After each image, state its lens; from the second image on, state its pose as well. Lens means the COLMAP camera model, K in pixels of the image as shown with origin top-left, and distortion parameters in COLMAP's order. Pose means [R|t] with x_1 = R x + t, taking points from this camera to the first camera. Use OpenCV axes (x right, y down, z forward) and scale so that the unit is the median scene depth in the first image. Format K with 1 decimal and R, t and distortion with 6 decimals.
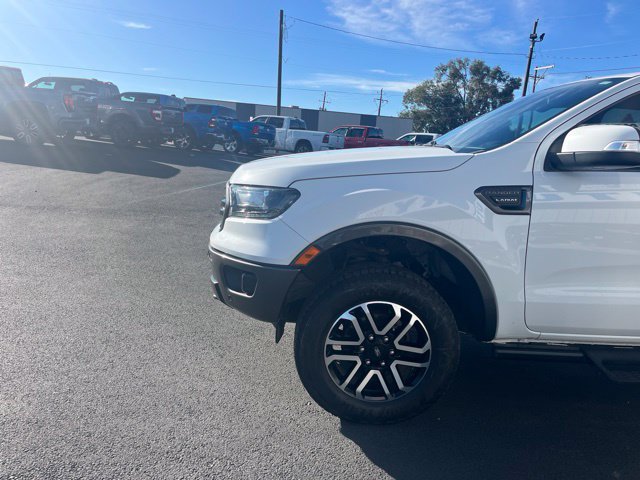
lens RADIAL K [[484.2, 0, 311.4], [0, 484.2, 239.4], [0, 0, 1]] dist [0.067345, -0.090351]
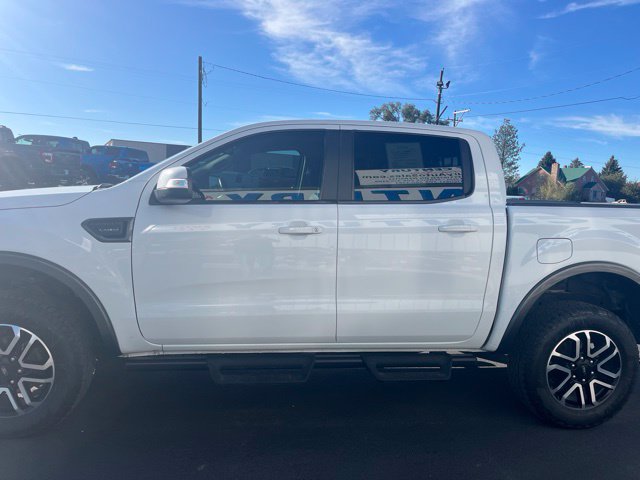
lens RADIAL K [[484.2, 0, 318.7], [0, 484.2, 234.2], [0, 0, 1]] dist [0.067345, -0.090351]
pose [[0.992962, -0.027439, 0.115213, 0.250317], [0.037569, 0.995526, -0.086693, 0.016284], [-0.112319, 0.090411, 0.989551, -0.069557]]
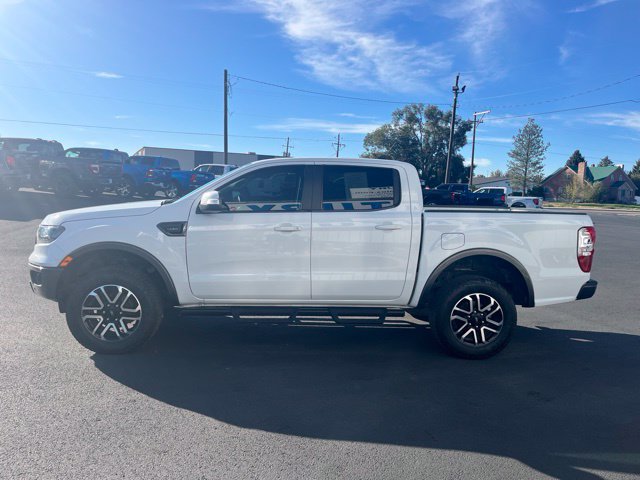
lens RADIAL K [[484.2, 0, 313.5], [0, 484.2, 236.1], [0, 0, 1]] dist [0.067345, -0.090351]
pose [[0.997961, -0.032263, 0.055071, 0.280487], [0.037054, 0.995403, -0.088322, 0.046243], [-0.051968, 0.090183, 0.994568, -0.318163]]
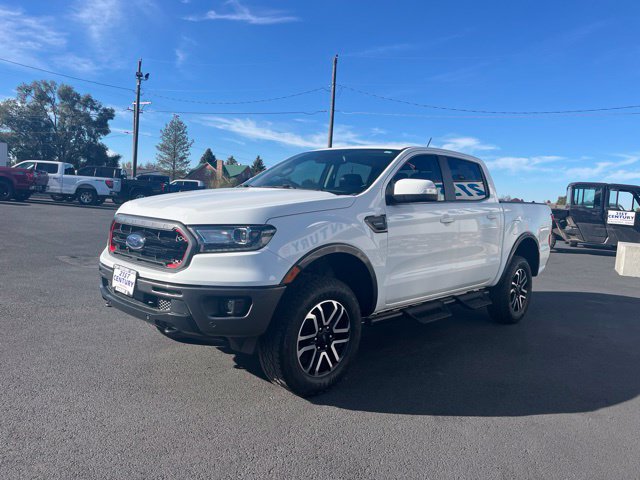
lens RADIAL K [[484.2, 0, 322.4], [0, 484.2, 236.0], [0, 0, 1]] dist [0.067345, -0.090351]
pose [[0.697605, -0.078896, 0.712126, -0.288013], [0.123371, 0.992300, -0.010920, -0.014879], [-0.705781, 0.095474, 0.701967, 0.001817]]
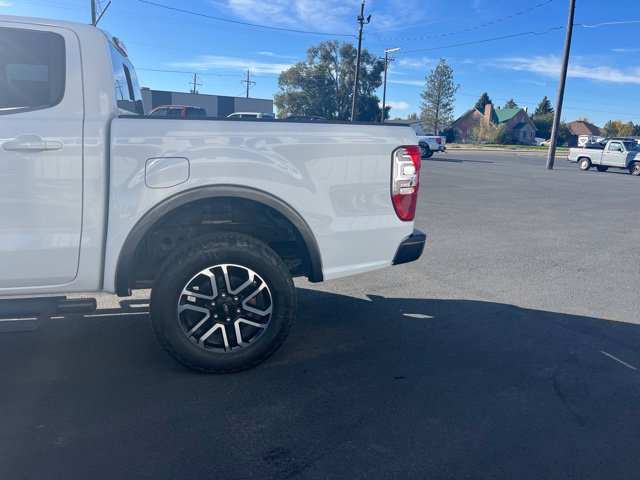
lens RADIAL K [[484.2, 0, 313.5], [0, 484.2, 235.7], [0, 0, 1]] dist [0.067345, -0.090351]
pose [[0.976155, -0.072432, 0.204632, 0.536873], [0.067227, 0.997215, 0.032281, 0.043631], [-0.206401, -0.017755, 0.978306, -0.040576]]
